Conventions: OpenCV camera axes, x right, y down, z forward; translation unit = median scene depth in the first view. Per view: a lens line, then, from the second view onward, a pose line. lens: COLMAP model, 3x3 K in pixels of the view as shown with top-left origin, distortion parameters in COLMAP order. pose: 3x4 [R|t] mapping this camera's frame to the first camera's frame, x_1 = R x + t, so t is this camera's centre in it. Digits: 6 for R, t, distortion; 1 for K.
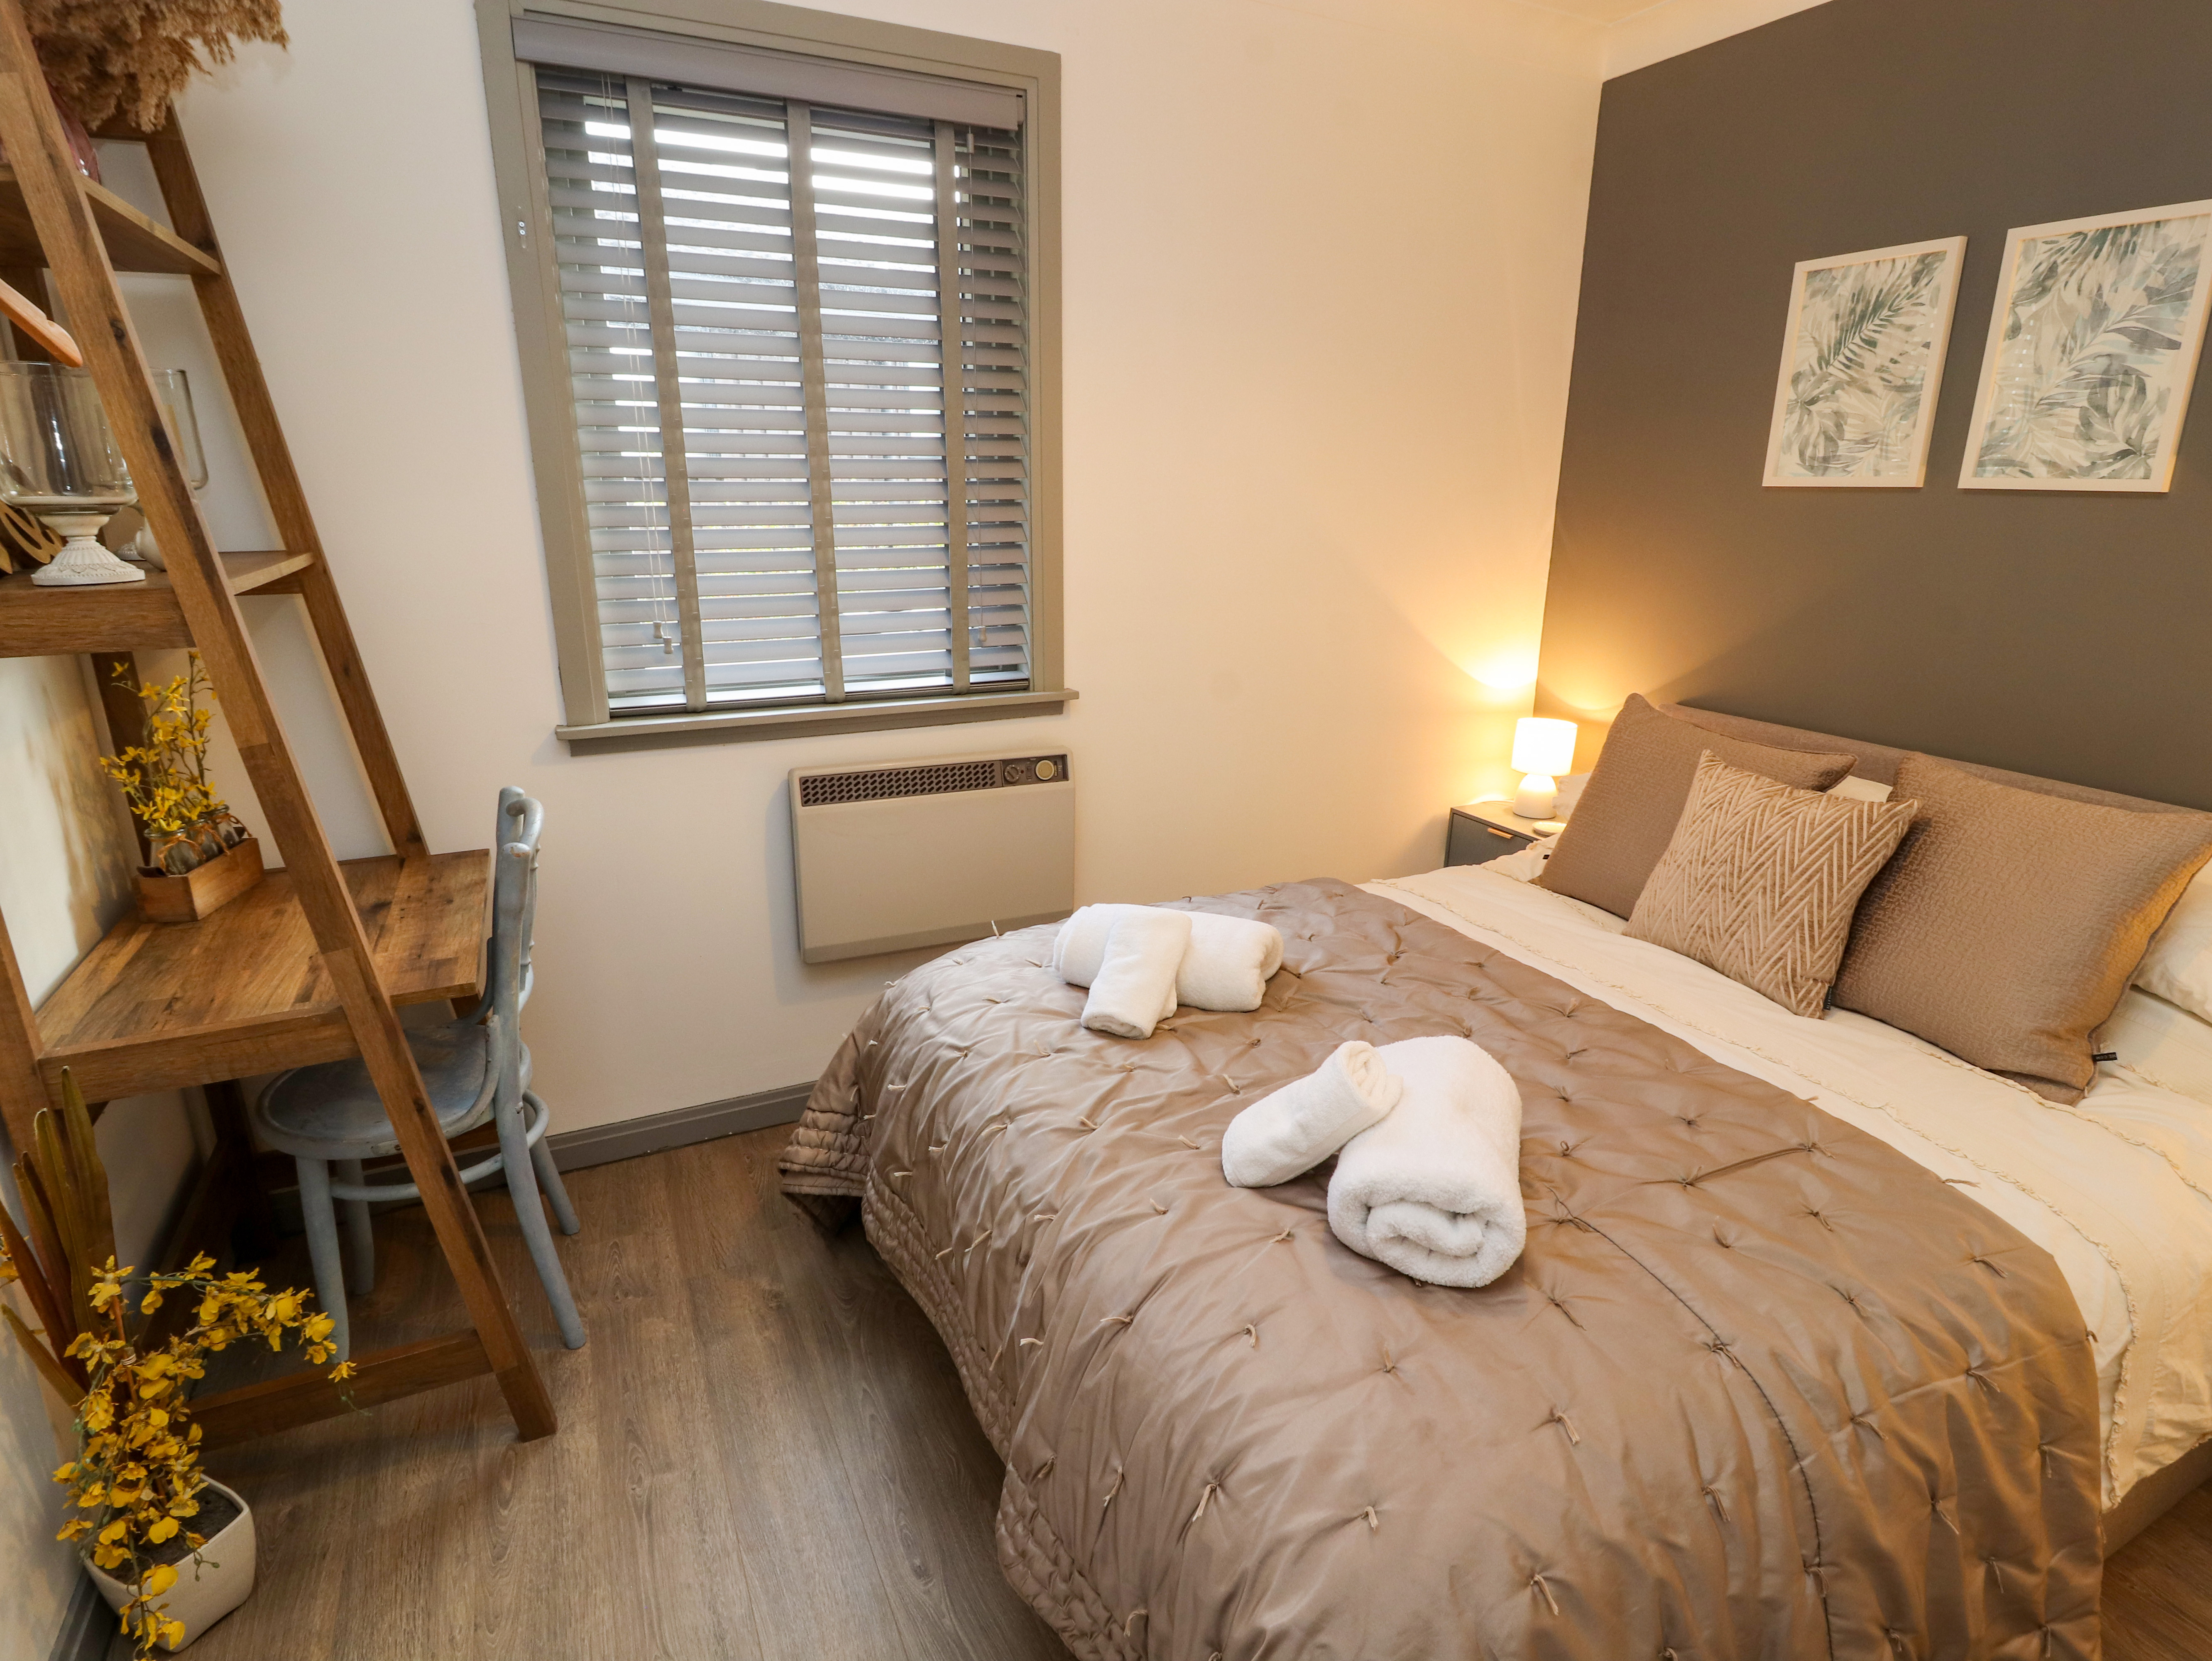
lens RADIAL K [[1184.3, 0, 1106.0], [0, 1184.3, 830.5], [0, 0, 1]] dist [-0.000504, -0.013858]
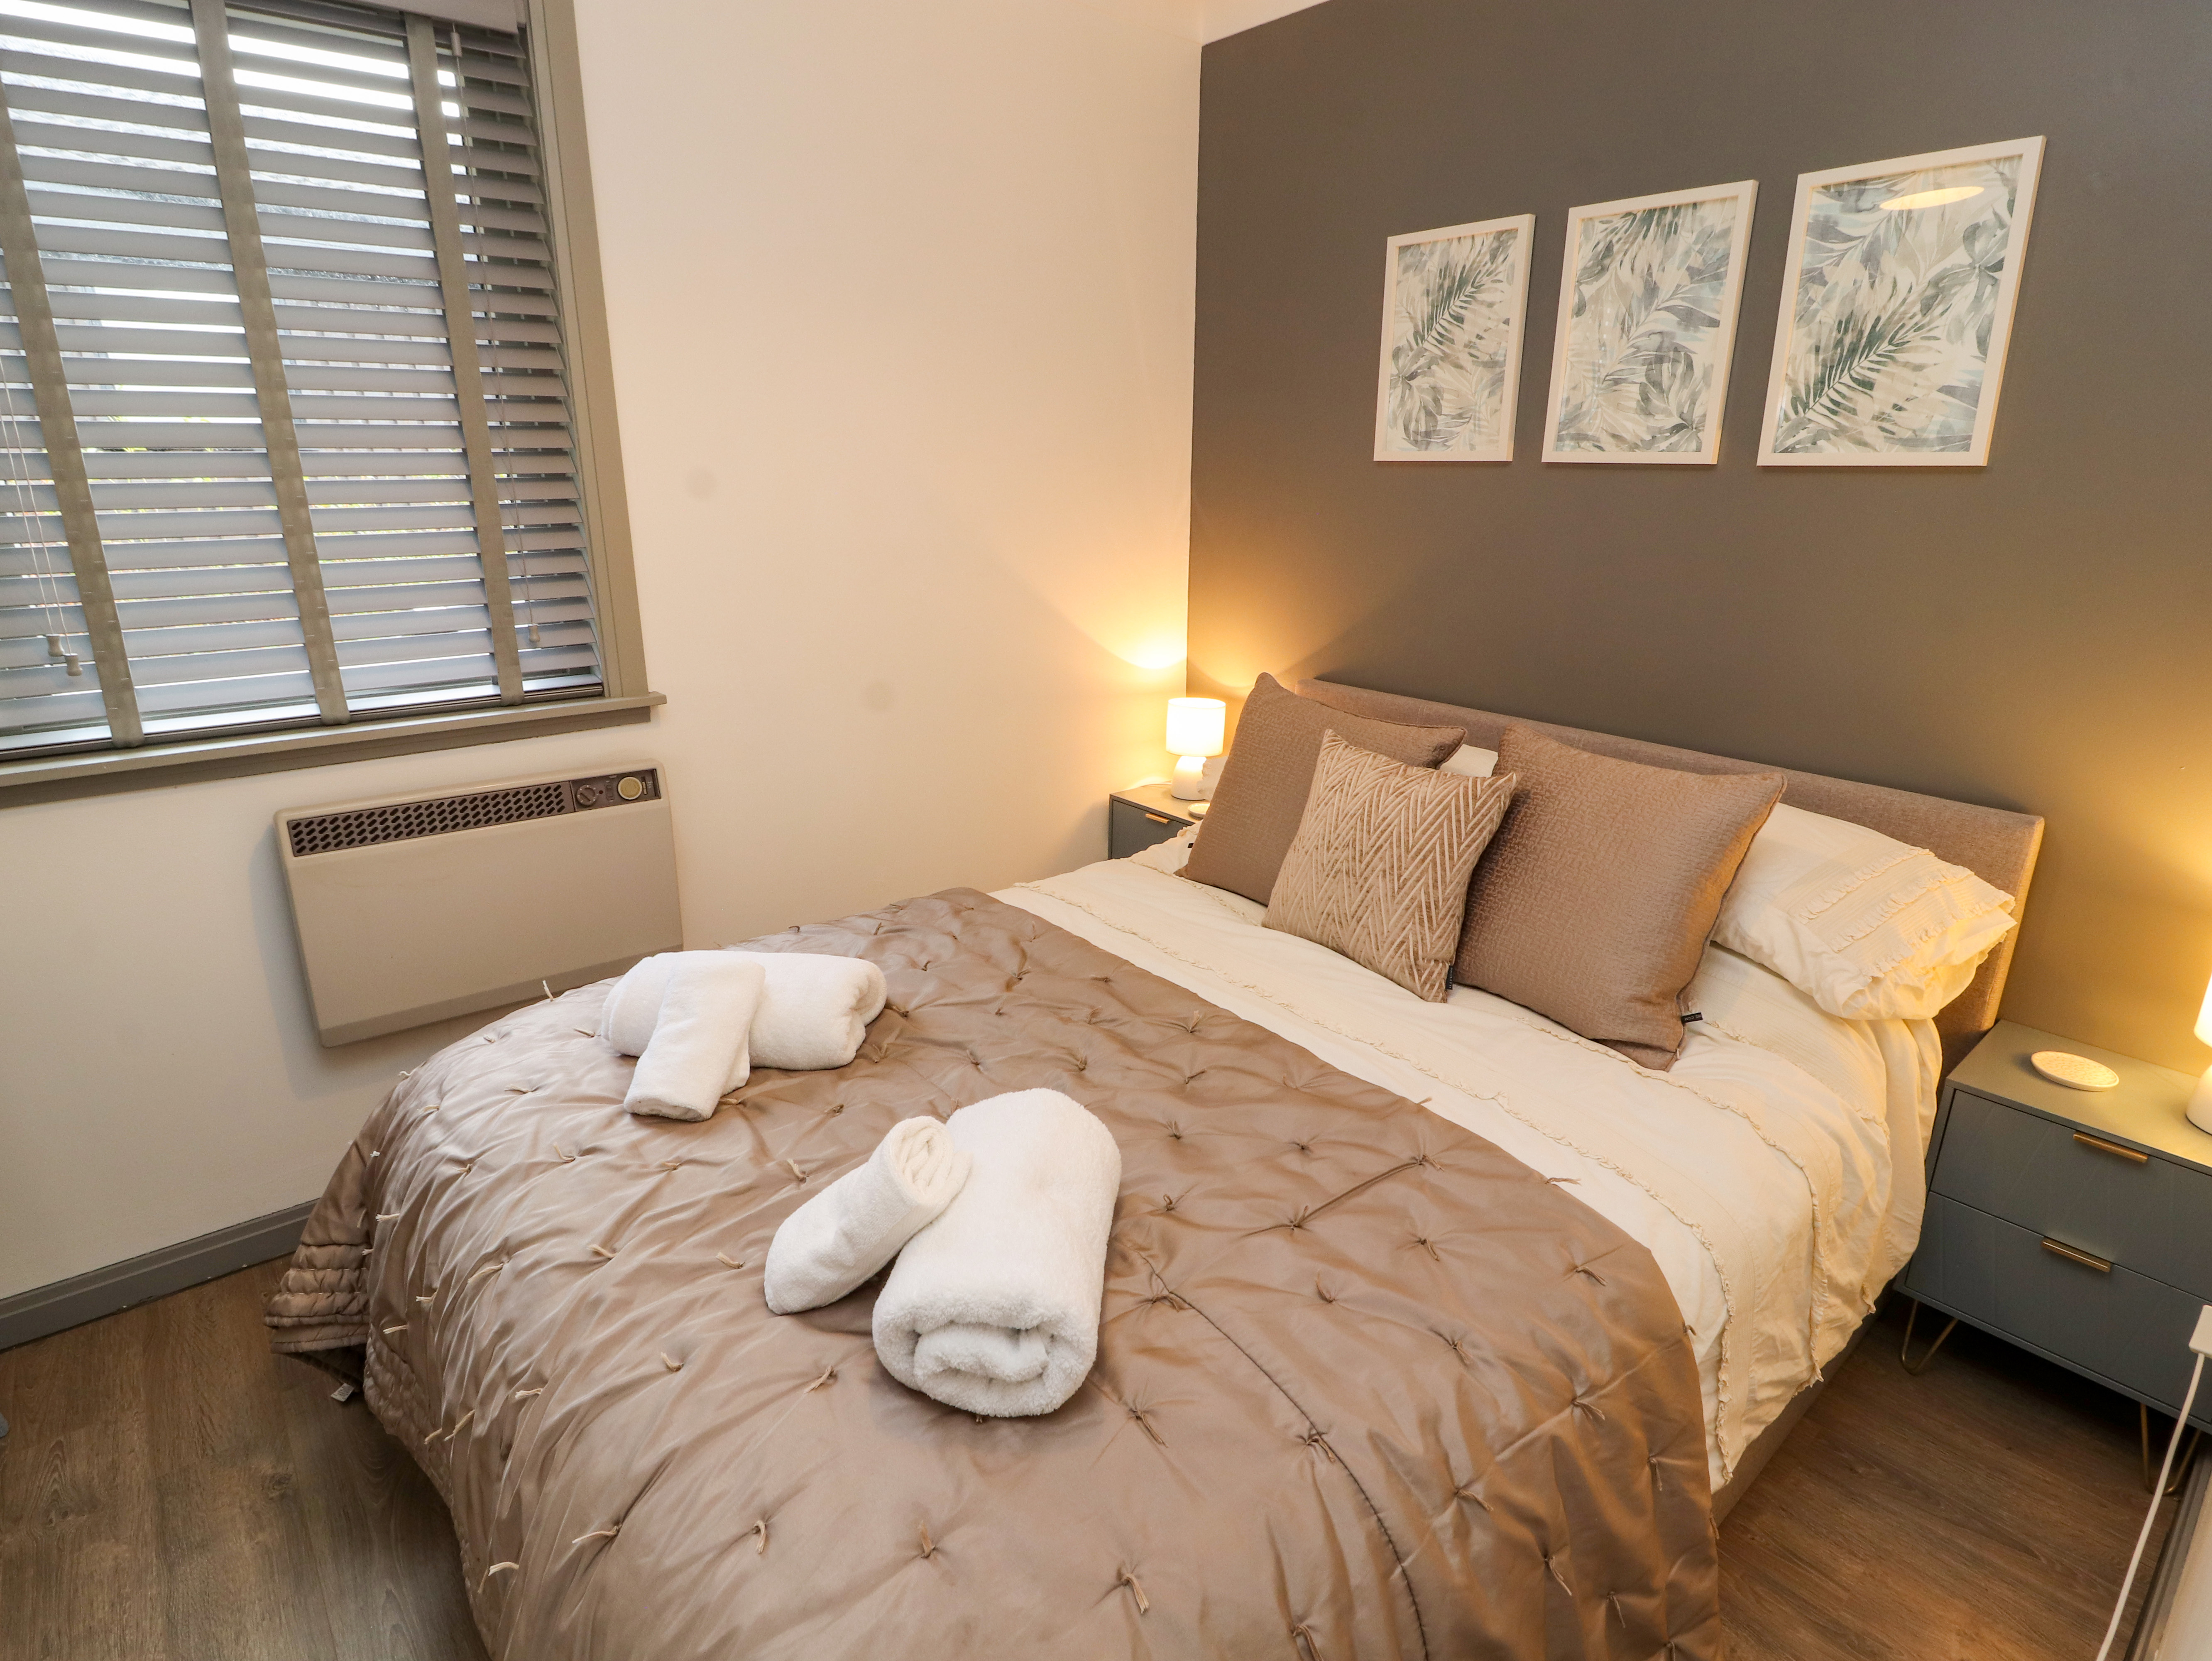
lens RADIAL K [[1184.3, 0, 1129.5], [0, 1184.3, 808.8], [0, 0, 1]] dist [0.002397, -0.016616]
pose [[0.966867, -0.068393, 0.245950, 0.114500], [0.068110, 0.997631, 0.009666, -0.026176], [-0.246028, 0.007406, 0.969234, 0.101298]]
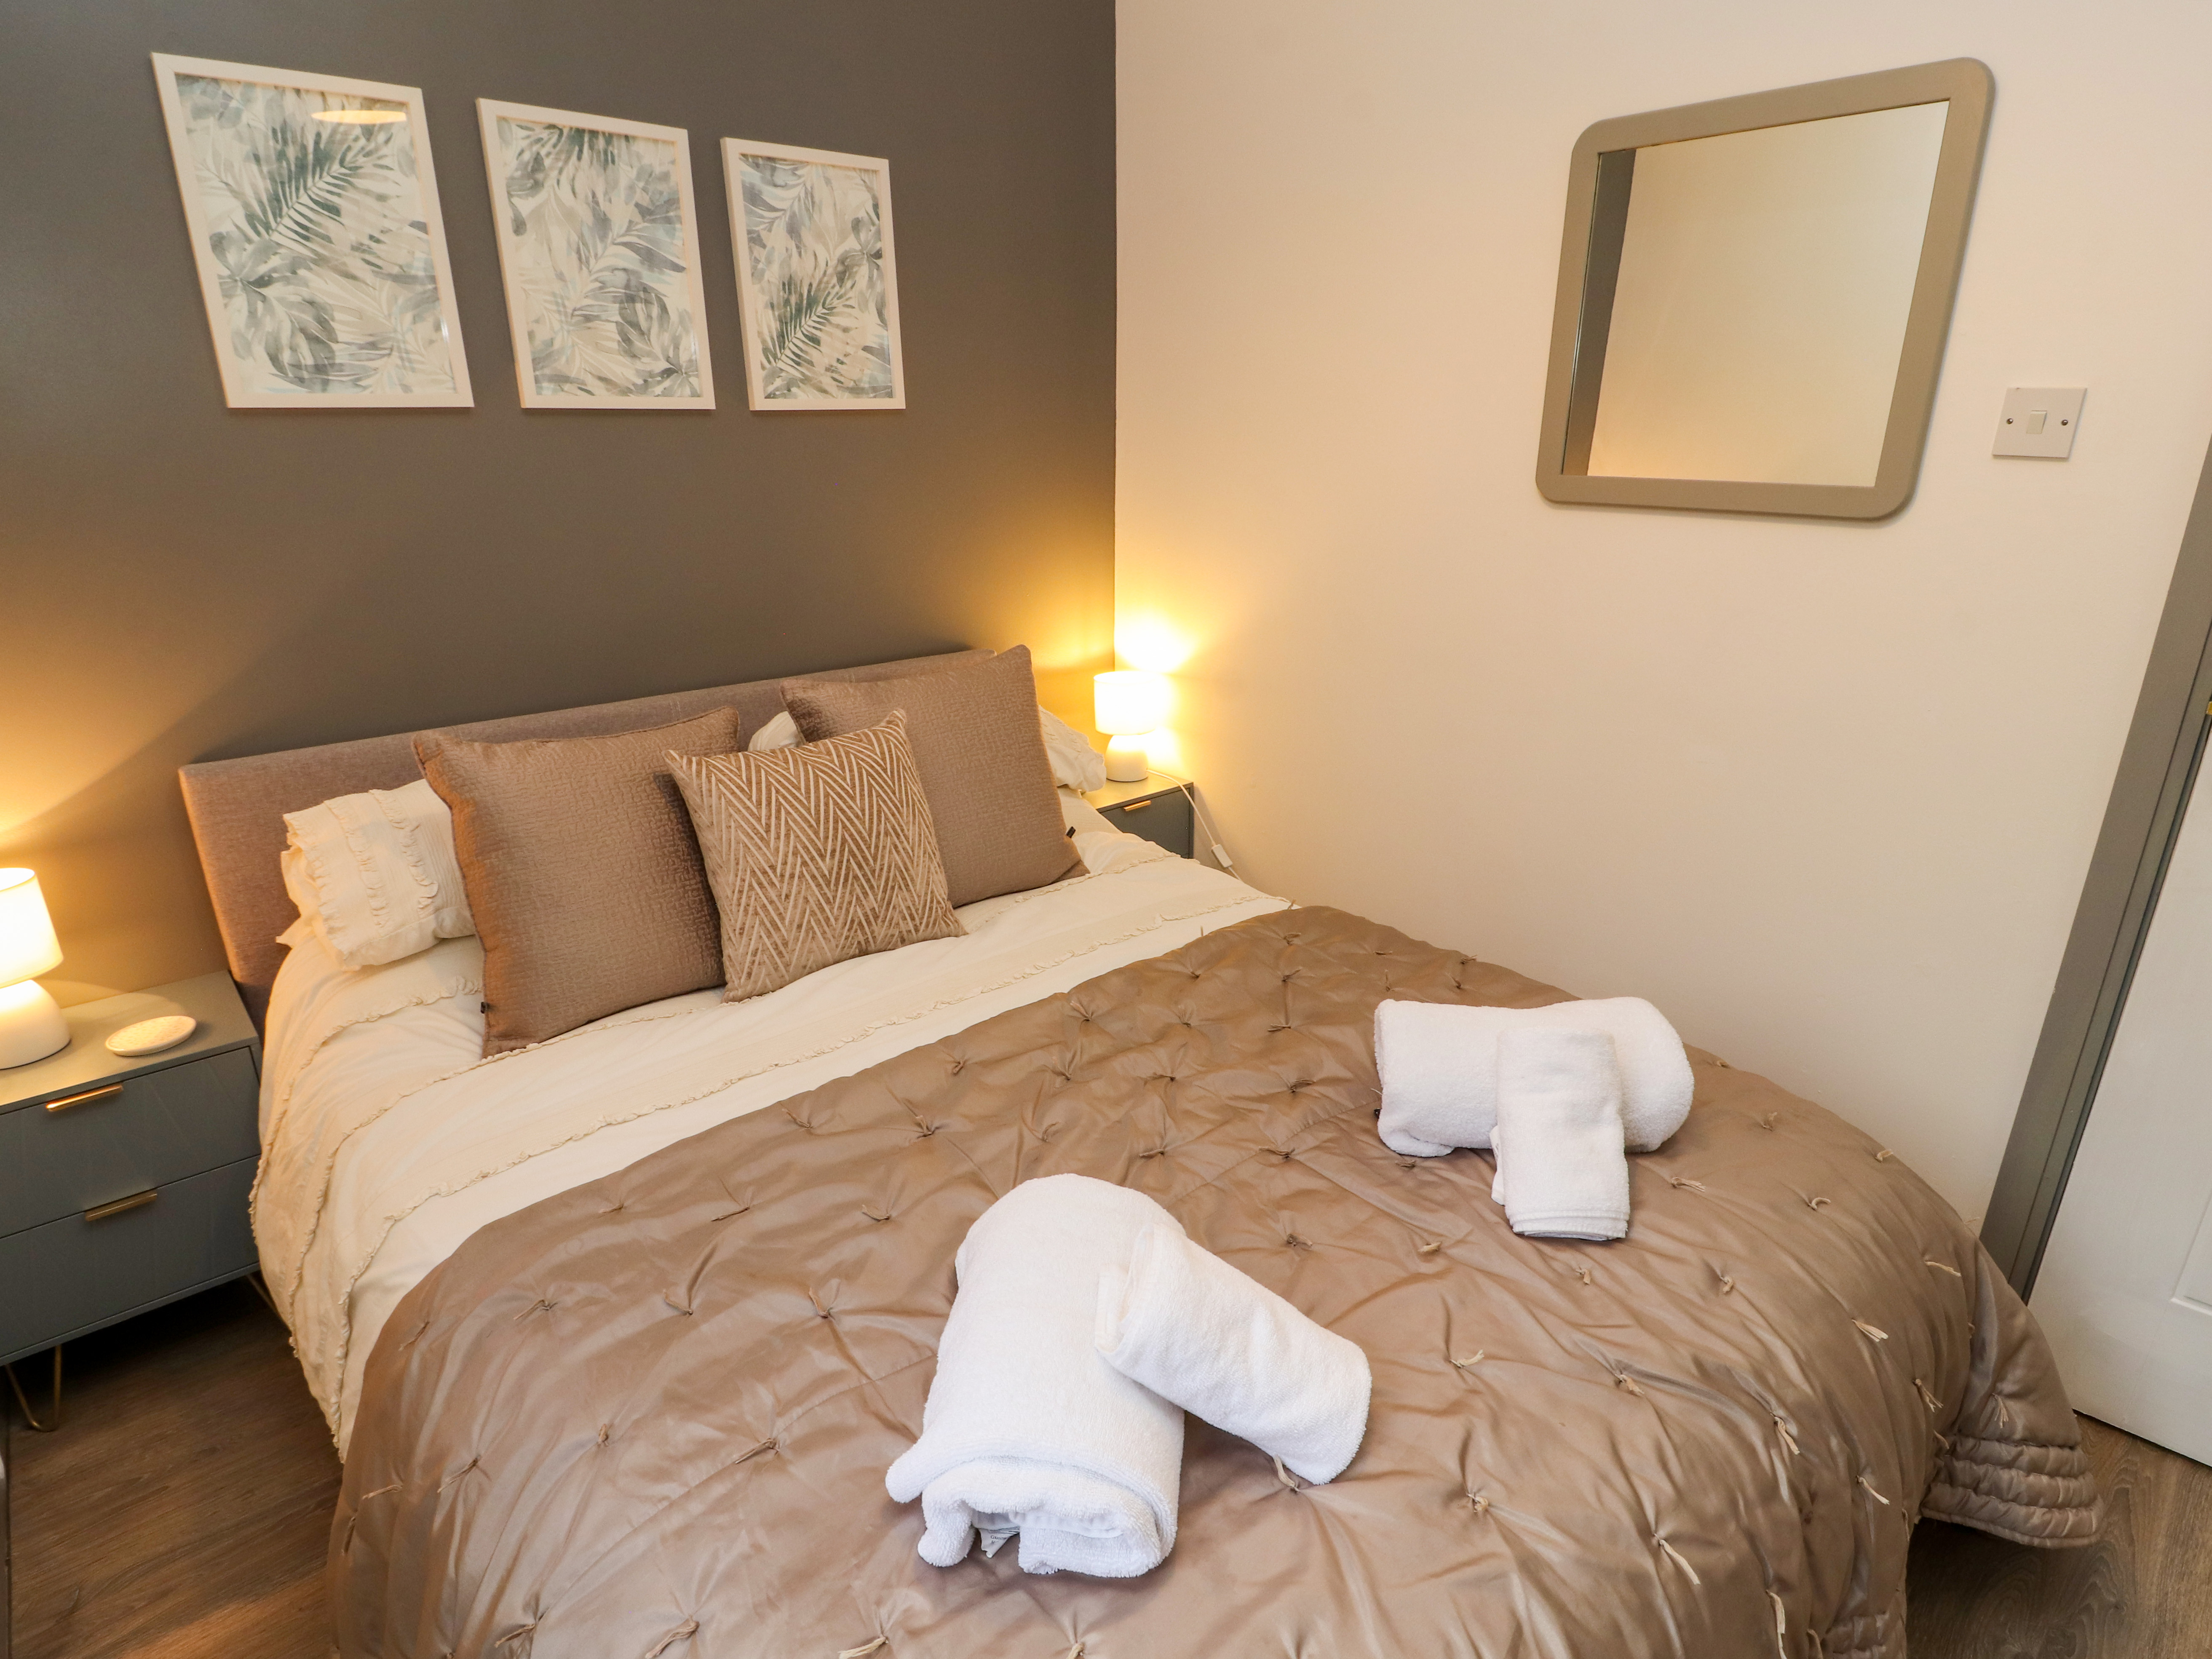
lens RADIAL K [[1184.1, 0, 1106.0], [0, 1184.1, 829.5], [0, 0, 1]] dist [-0.000504, -0.013858]
pose [[-0.272586, -0.320894, 0.907041, -0.327027], [0.268919, 0.879758, 0.392057, -0.277688], [-0.923785, 0.350790, -0.153515, 0.967185]]
